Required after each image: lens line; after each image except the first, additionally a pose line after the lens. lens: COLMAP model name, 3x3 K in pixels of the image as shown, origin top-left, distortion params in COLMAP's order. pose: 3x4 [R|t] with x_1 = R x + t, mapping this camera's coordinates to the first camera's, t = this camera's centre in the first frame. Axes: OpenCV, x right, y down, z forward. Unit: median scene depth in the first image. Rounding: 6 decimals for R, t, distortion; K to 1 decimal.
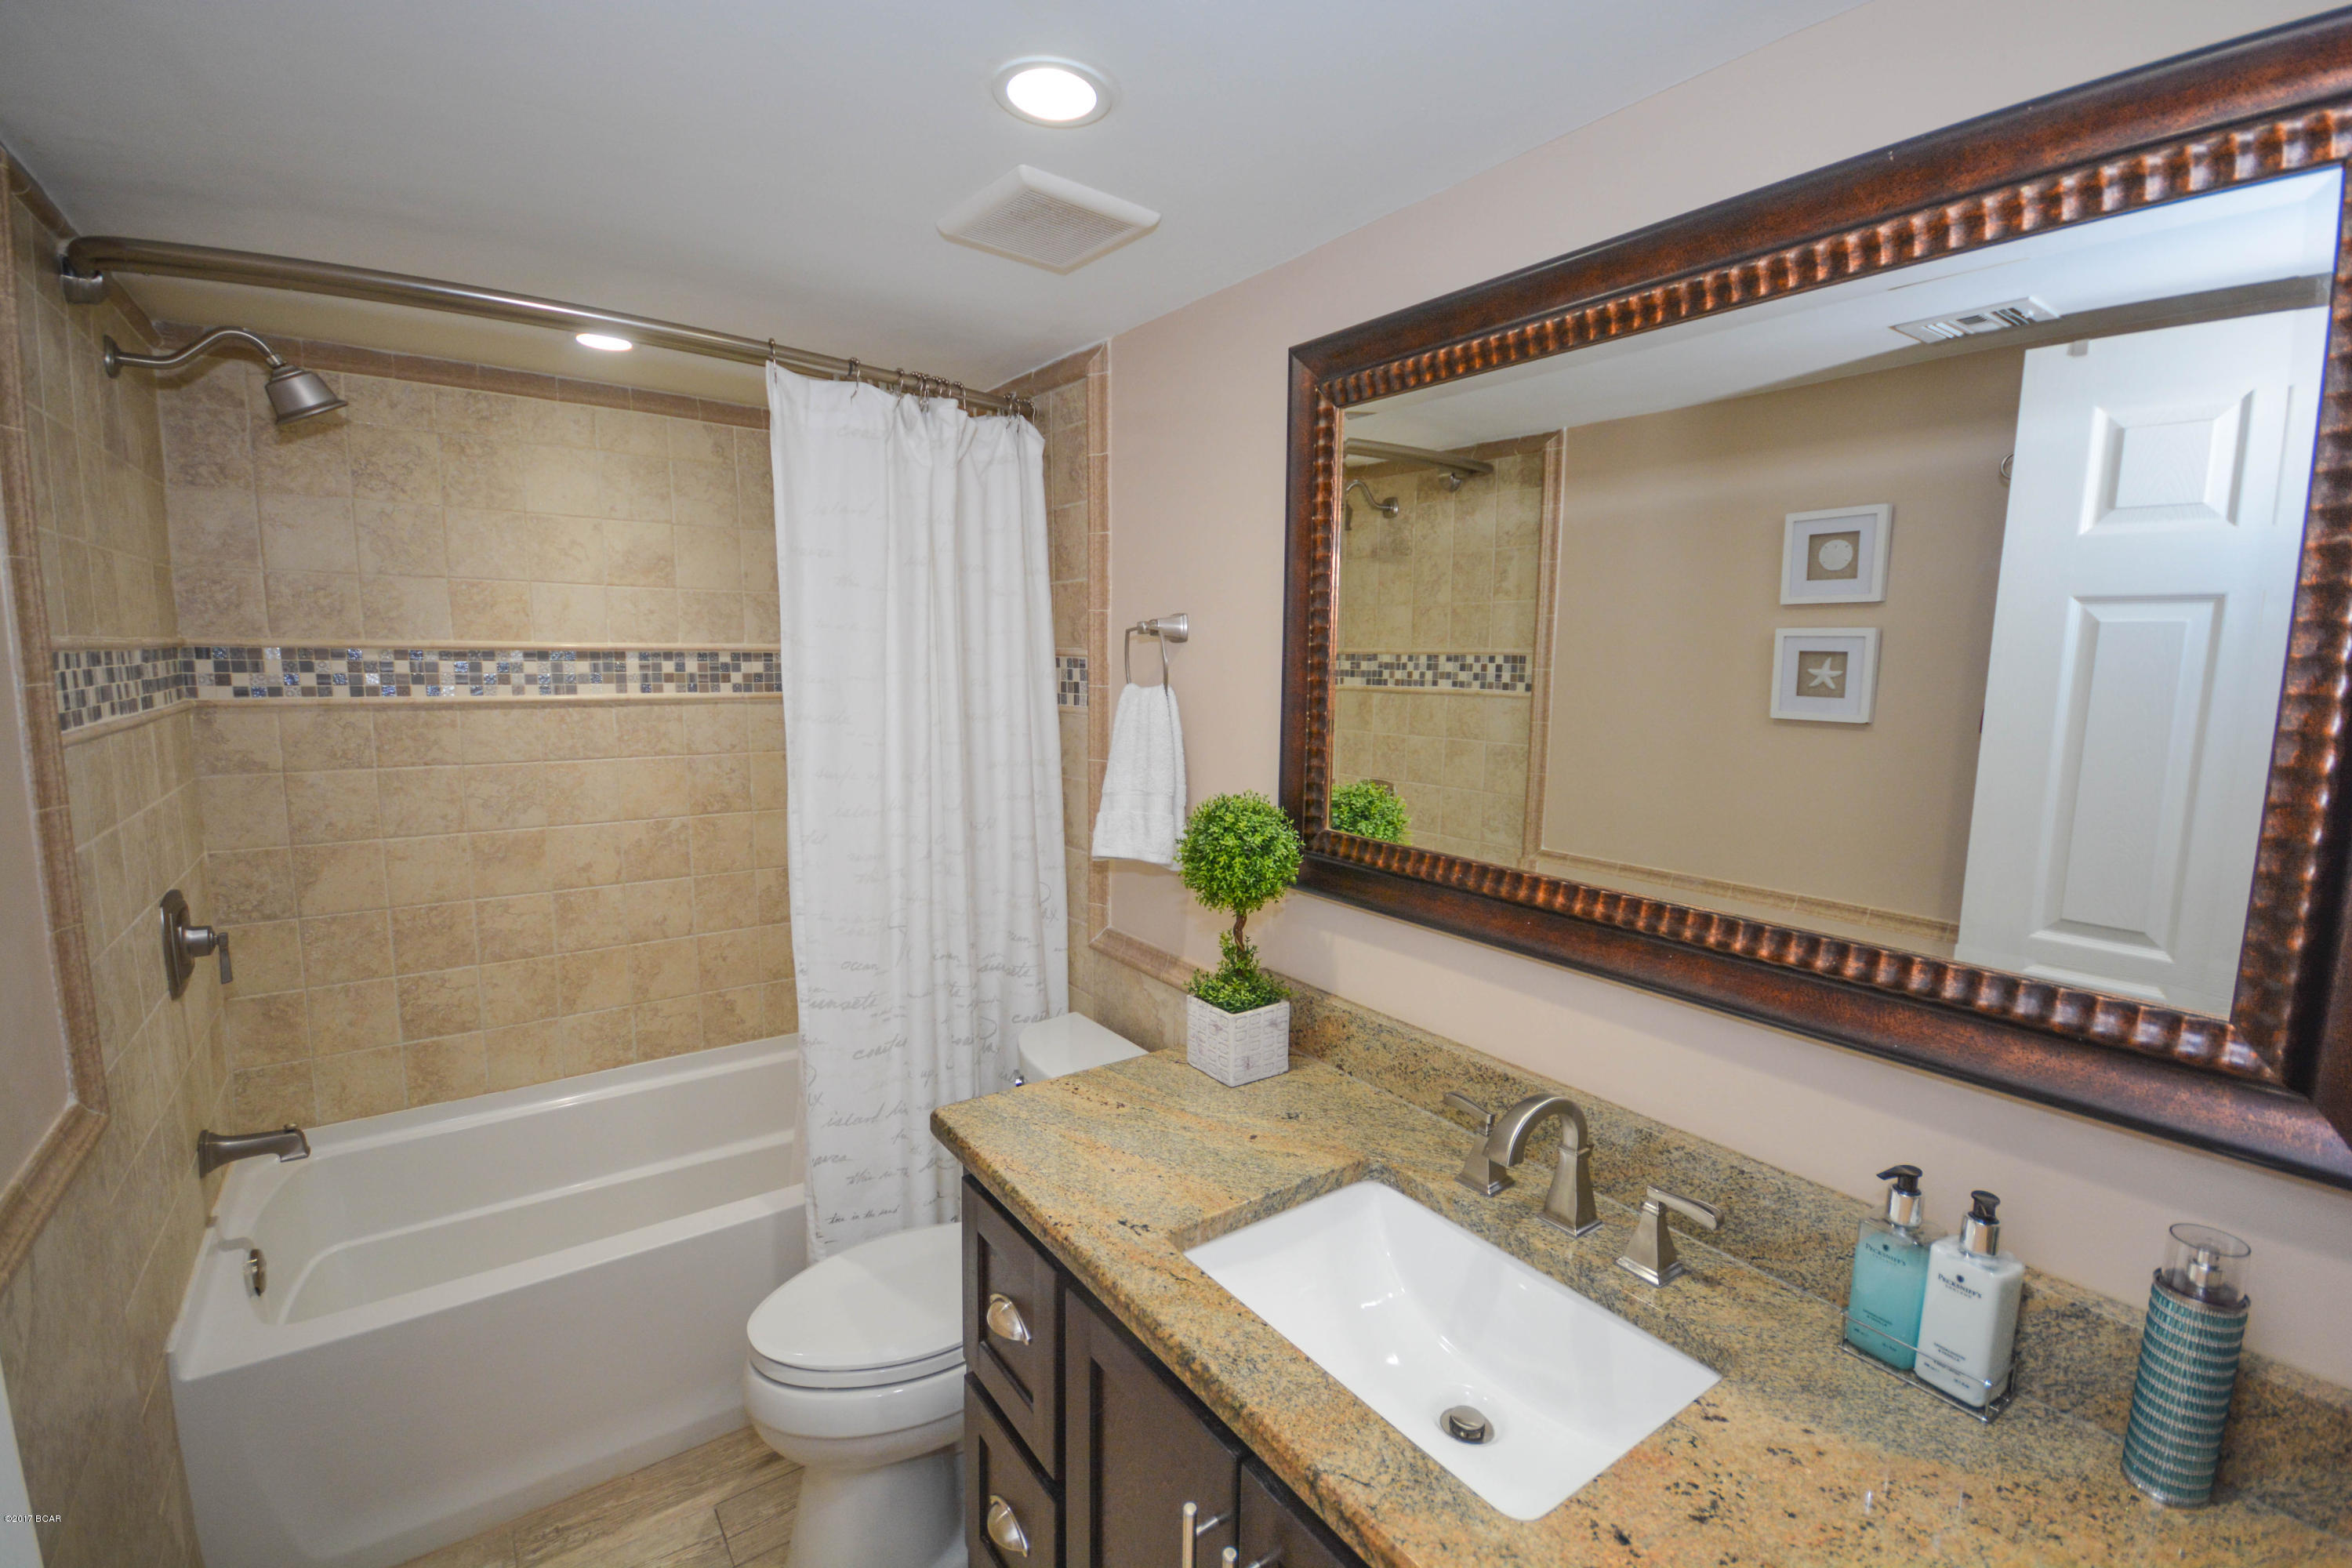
lens RADIAL K [[1042.5, 0, 1157.7], [0, 1042.5, 785.5], [0, 0, 1]] dist [0.010637, -0.011569]
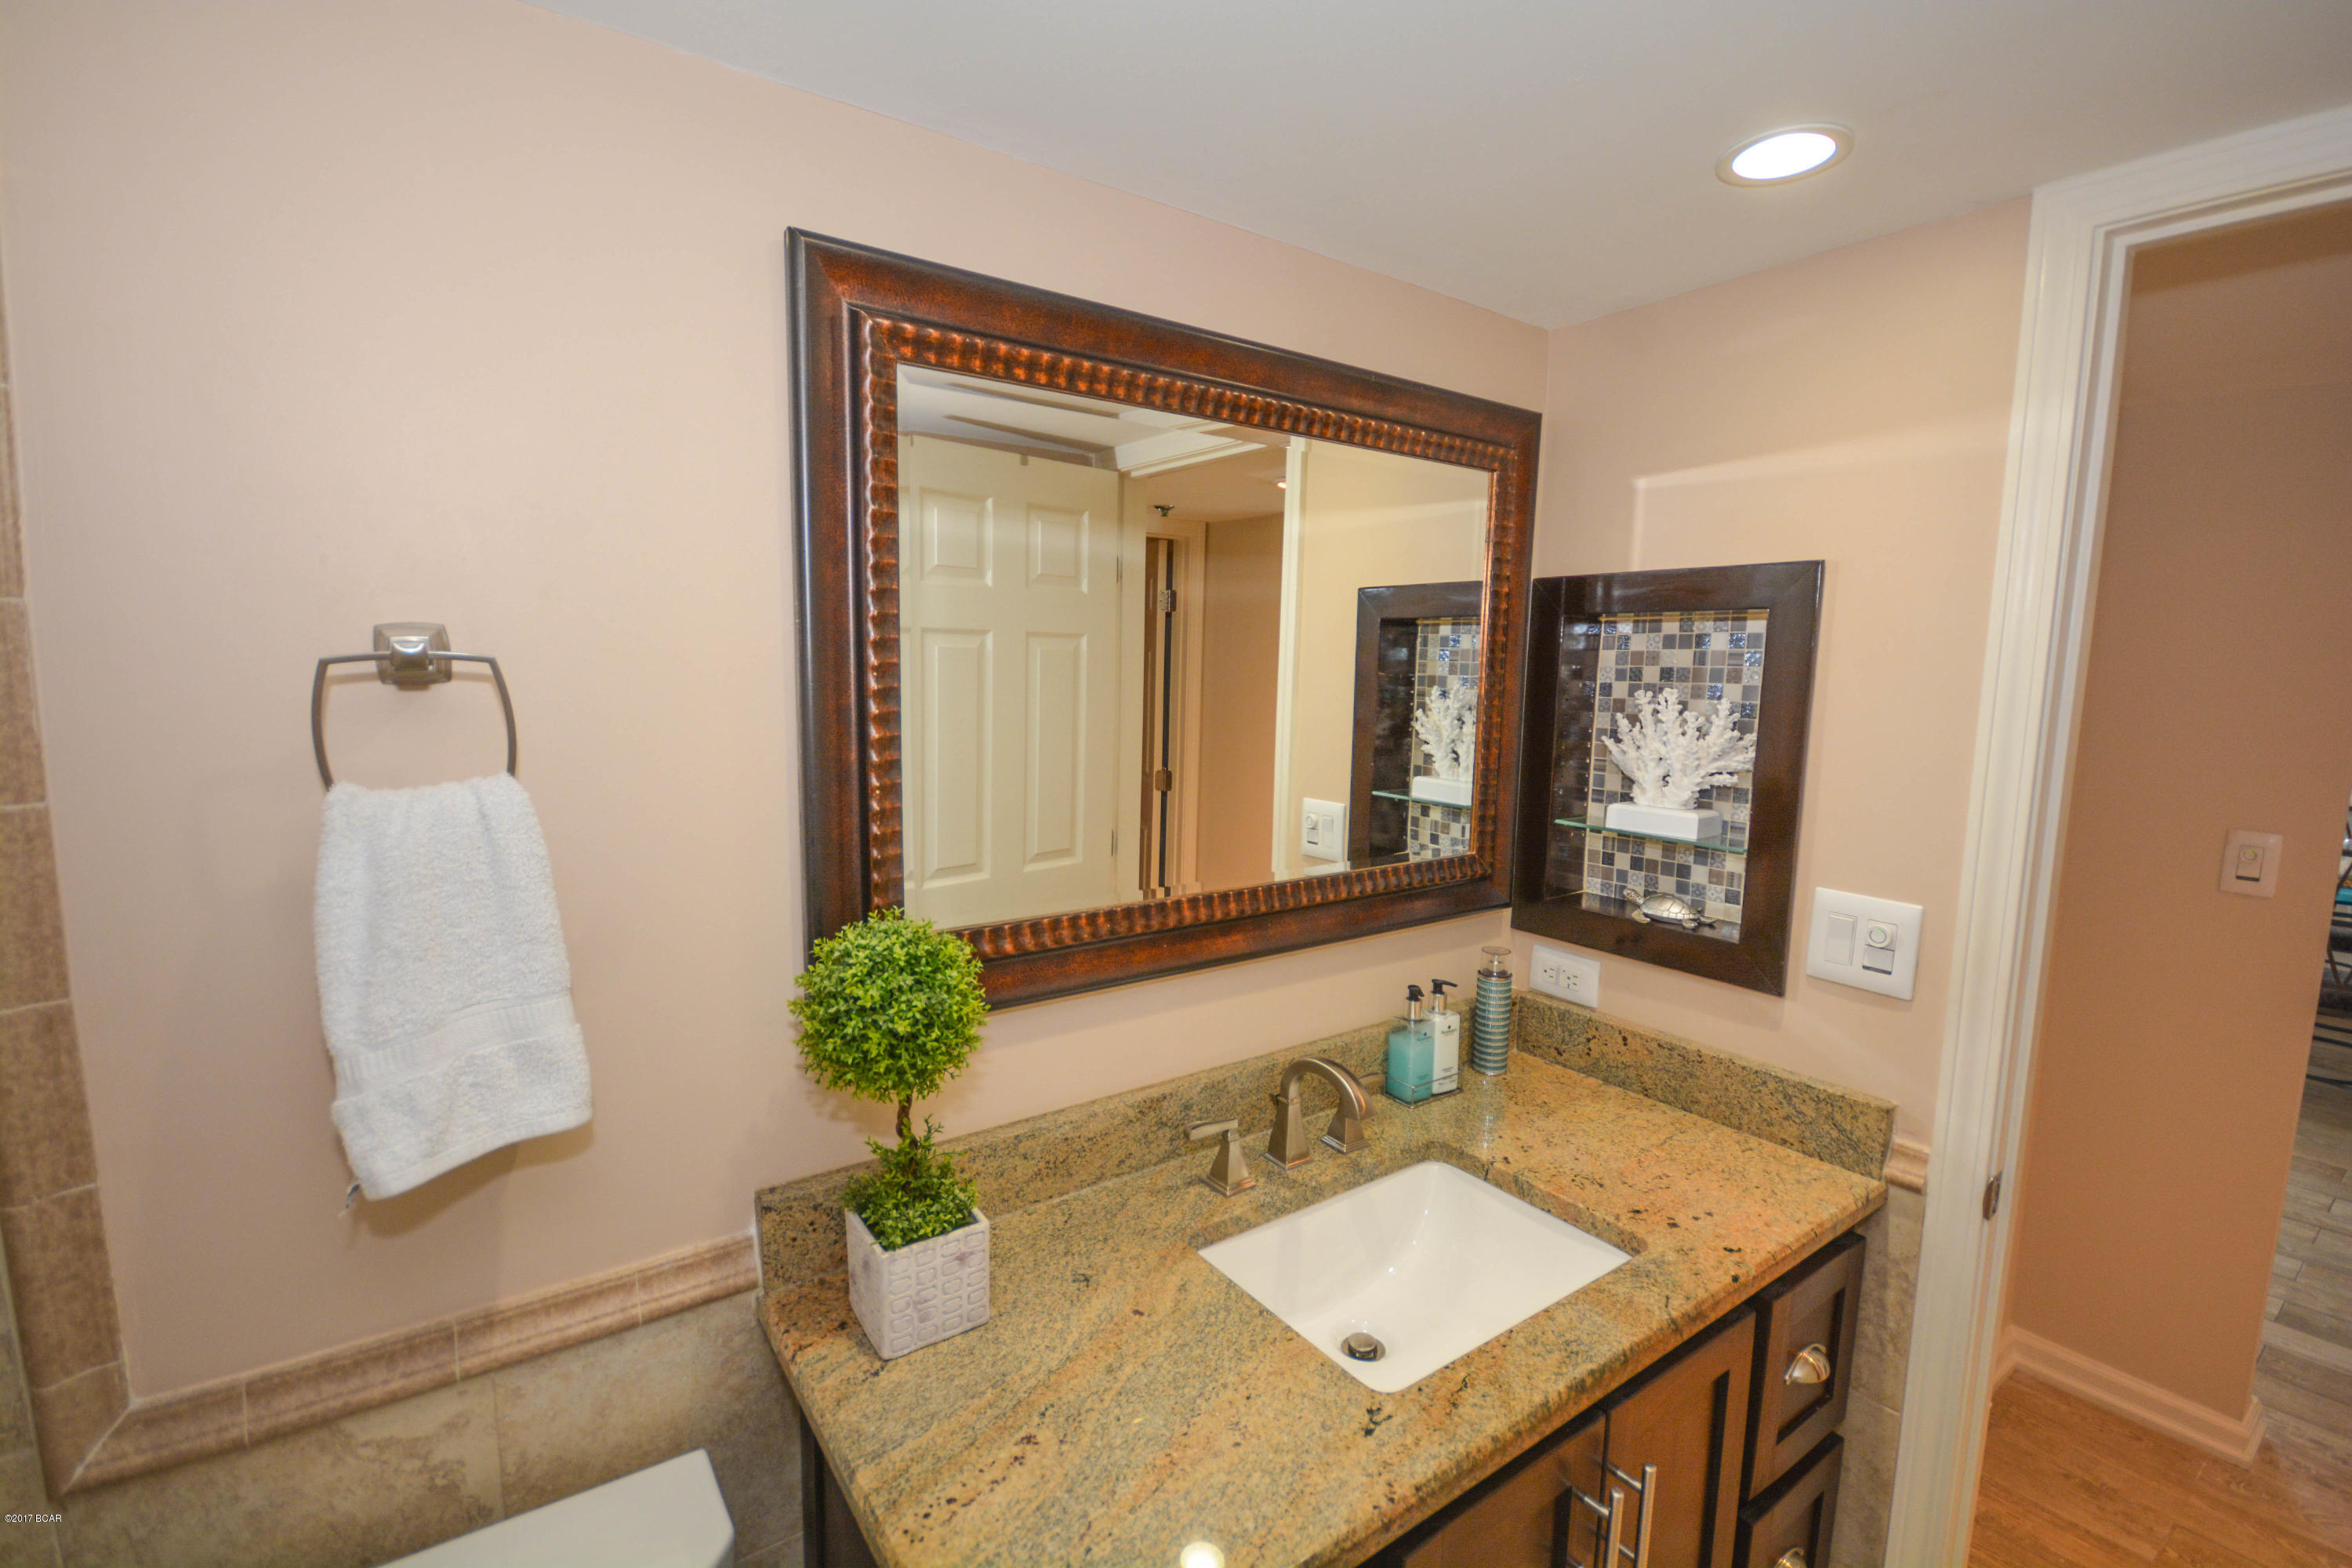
lens RADIAL K [[1042.5, 0, 1153.5], [0, 1042.5, 791.6], [0, 0, 1]] dist [0.010637, -0.011569]
pose [[-0.005785, -0.131697, 0.991273, -0.774246], [0.122043, 0.983786, 0.131415, -0.186009], [-0.992508, 0.121738, 0.010382, 1.127217]]
